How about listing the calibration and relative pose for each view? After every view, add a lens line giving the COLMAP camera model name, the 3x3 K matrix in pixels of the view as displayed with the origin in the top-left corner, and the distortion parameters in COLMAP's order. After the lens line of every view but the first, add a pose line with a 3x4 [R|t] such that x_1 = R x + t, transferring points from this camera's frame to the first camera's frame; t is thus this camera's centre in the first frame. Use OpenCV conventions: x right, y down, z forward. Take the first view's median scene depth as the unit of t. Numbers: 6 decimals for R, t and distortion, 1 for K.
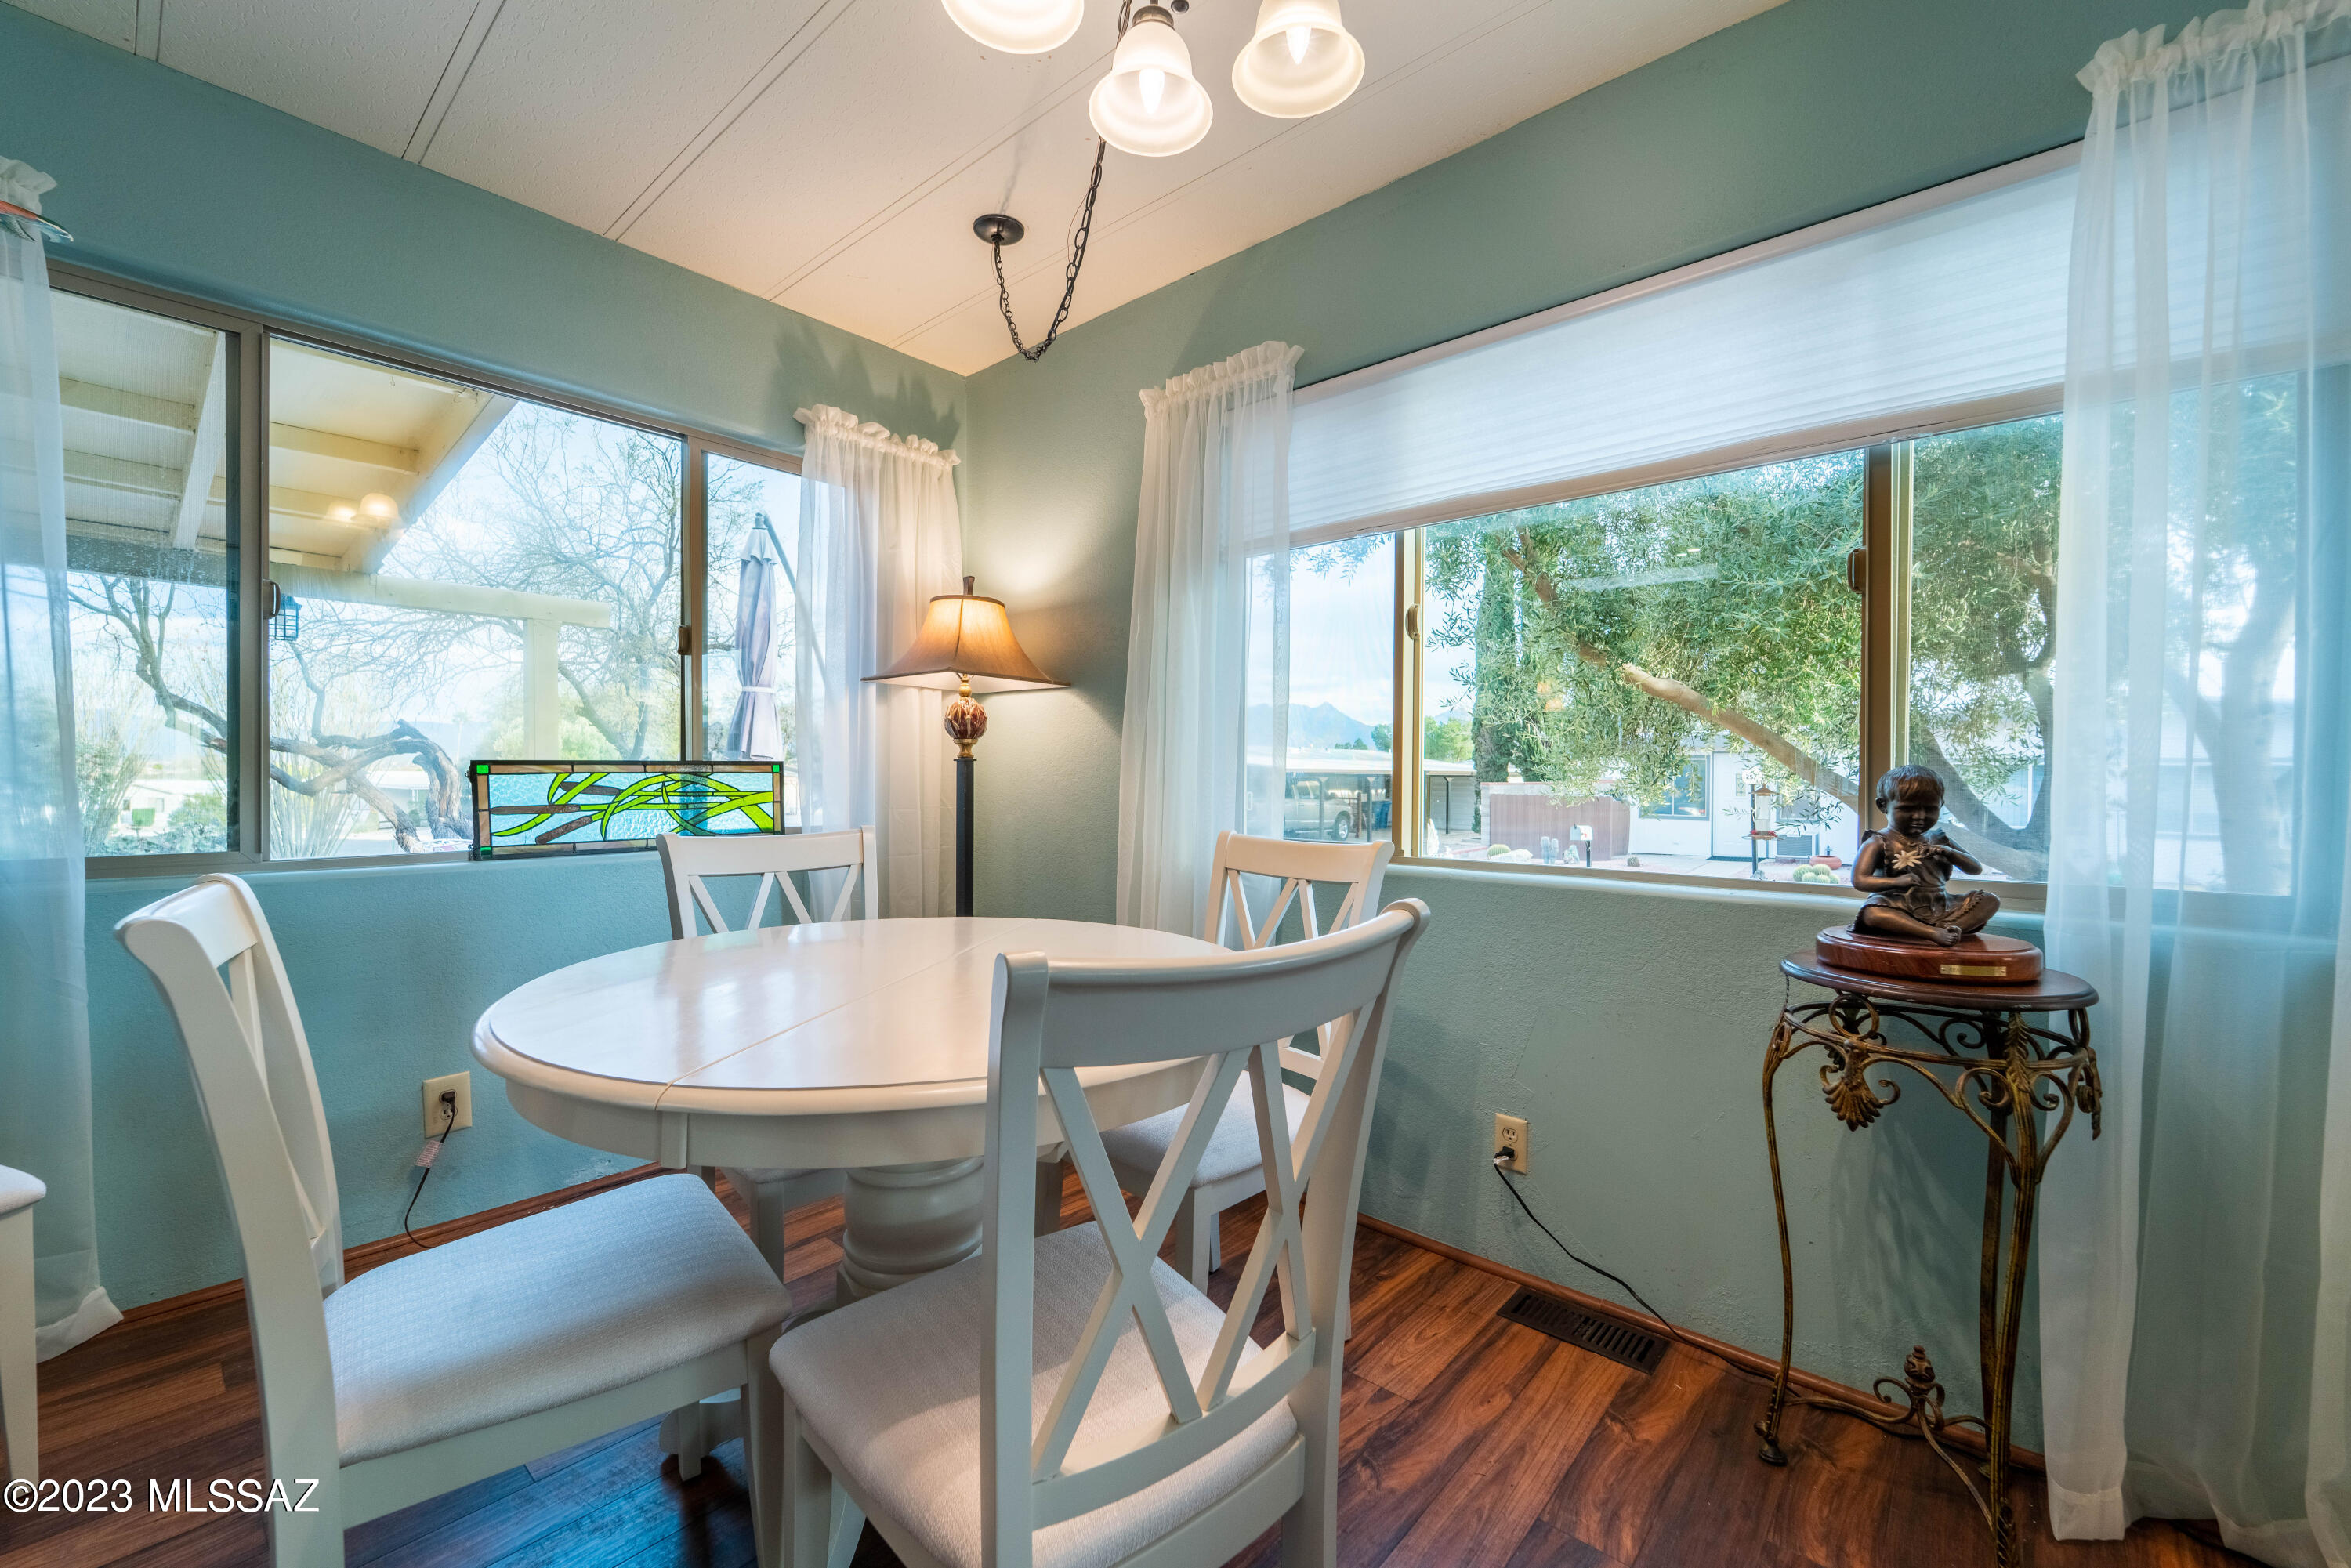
lens RADIAL K [[962.8, 0, 1171.7], [0, 962.8, 785.6], [0, 0, 1]] dist [-0.000501, -0.000742]
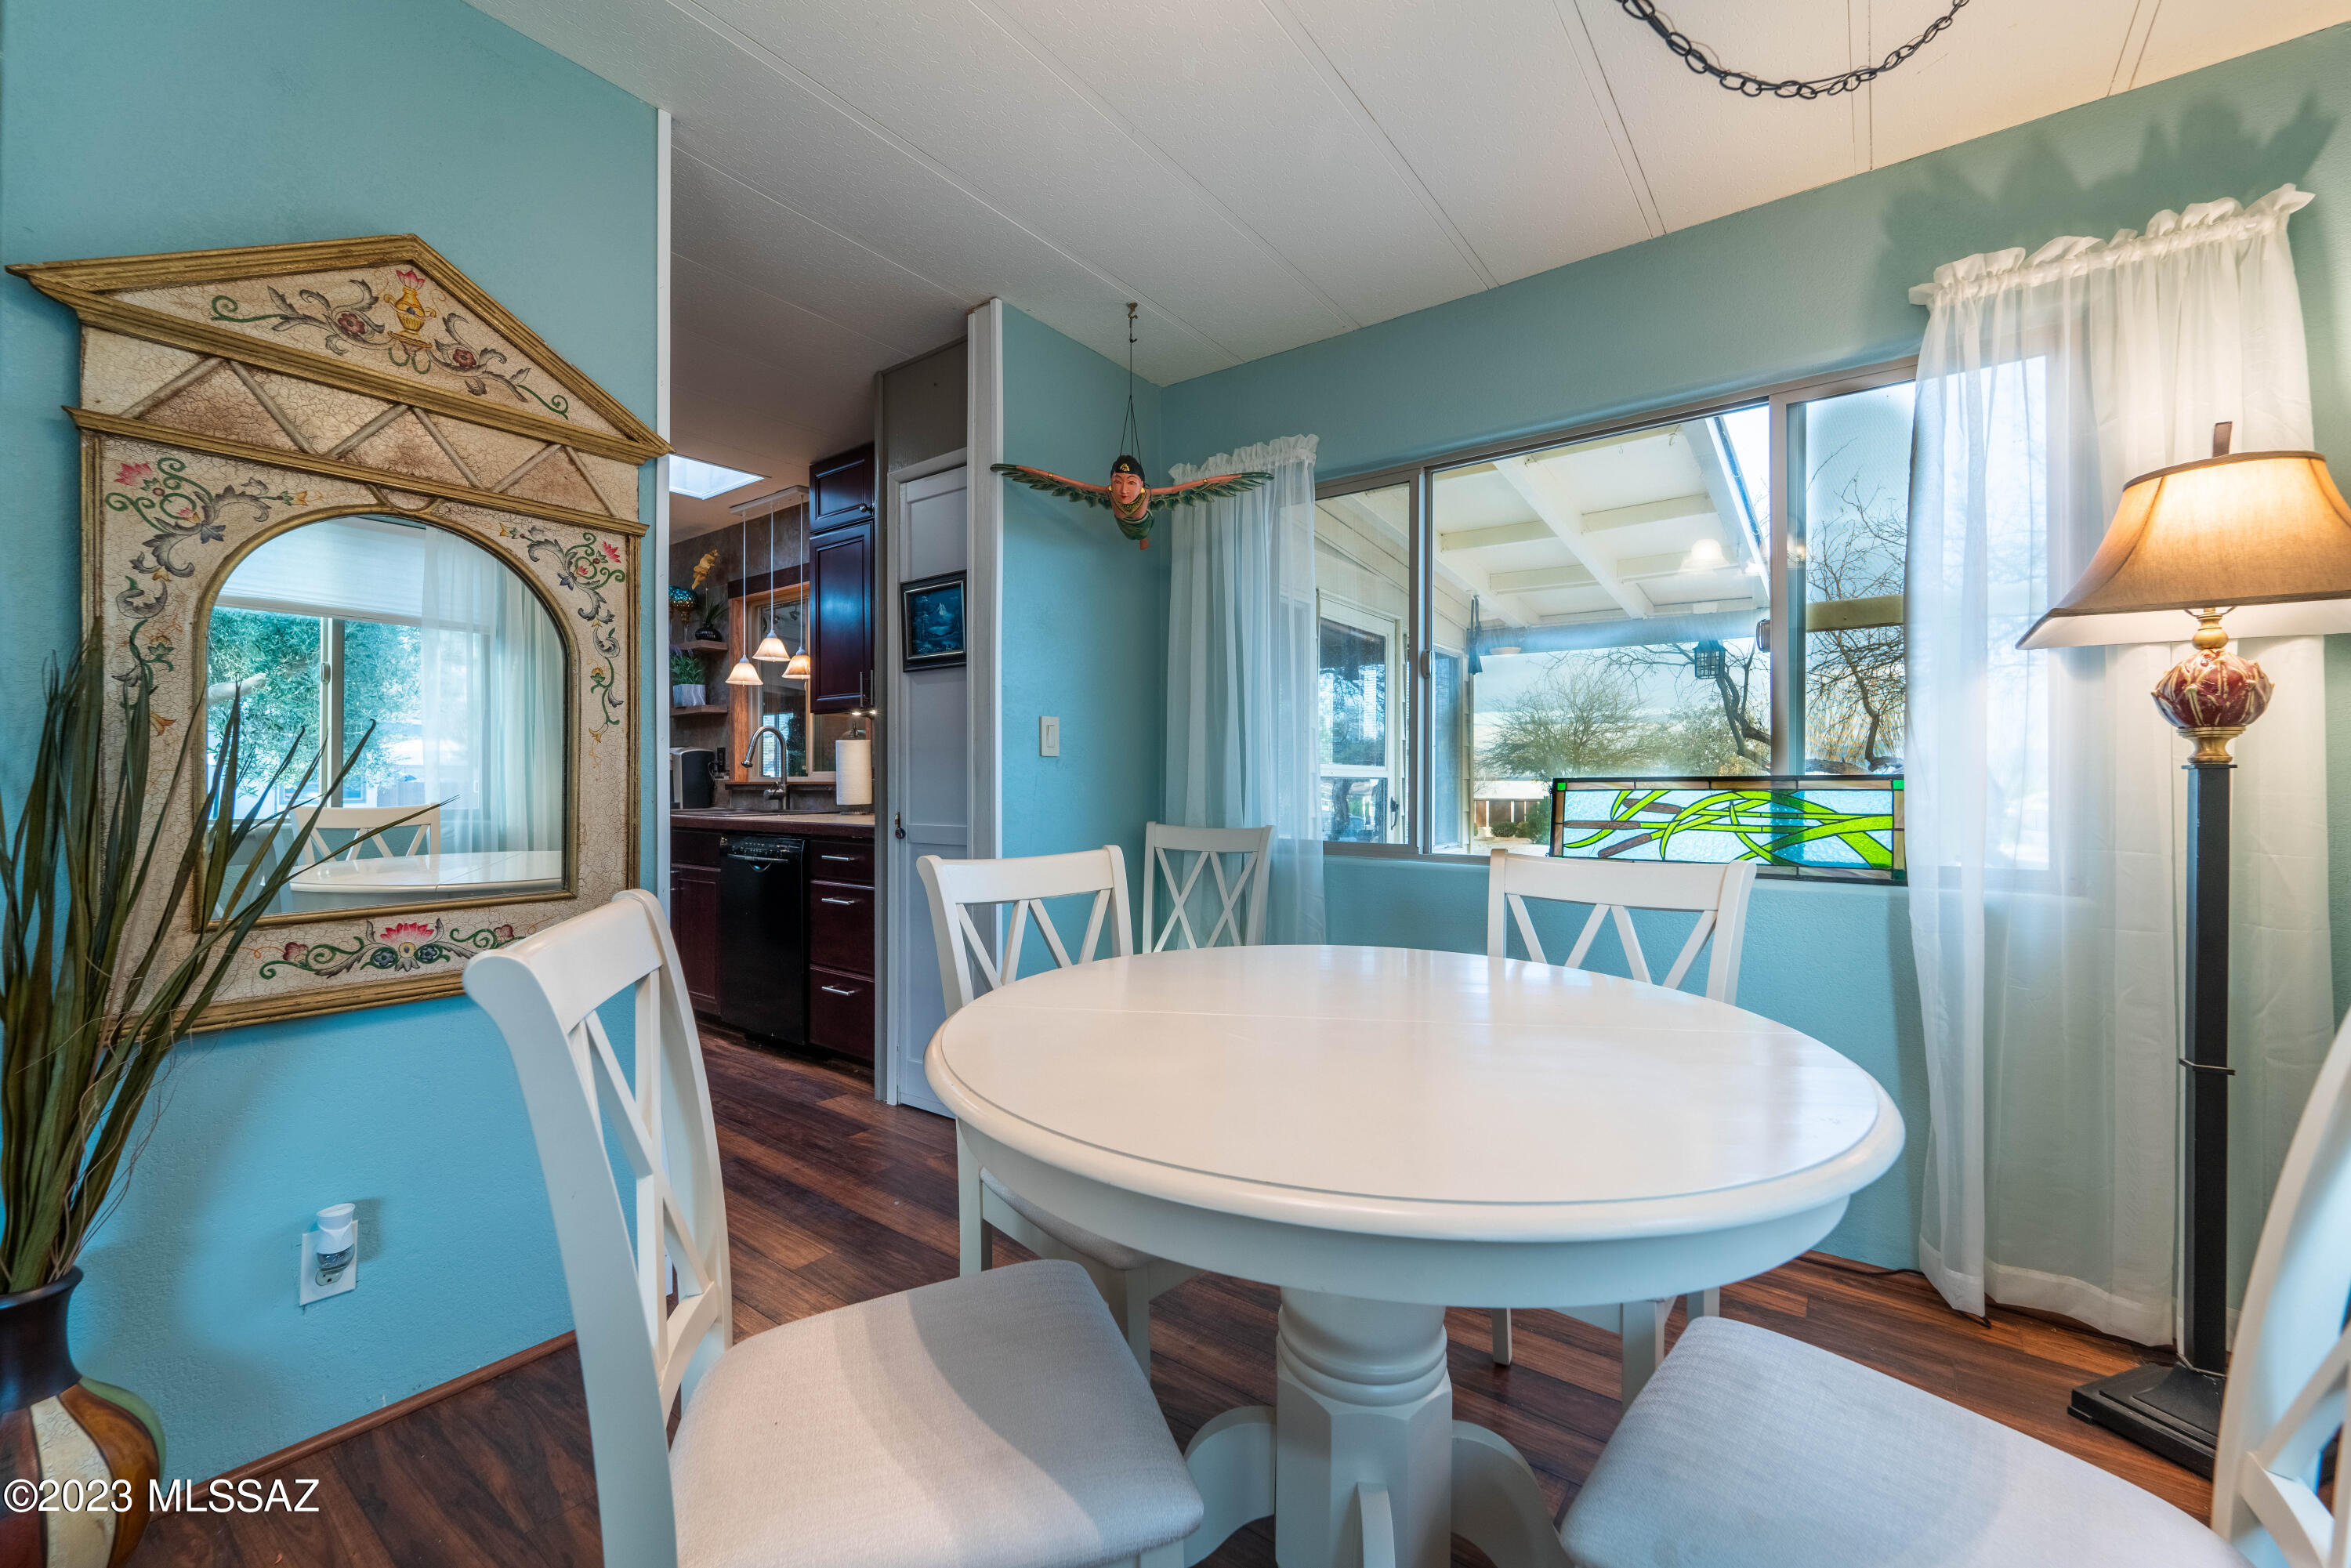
lens RADIAL K [[957.1, 0, 1153.8], [0, 957.1, 782.9], [0, 0, 1]] dist [-0.002011, -0.000571]
pose [[0.050926, -0.007346, -0.998675, 0.297608], [-0.015362, 0.999849, -0.008138, -0.004106], [0.998584, 0.015756, 0.050806, 0.393921]]
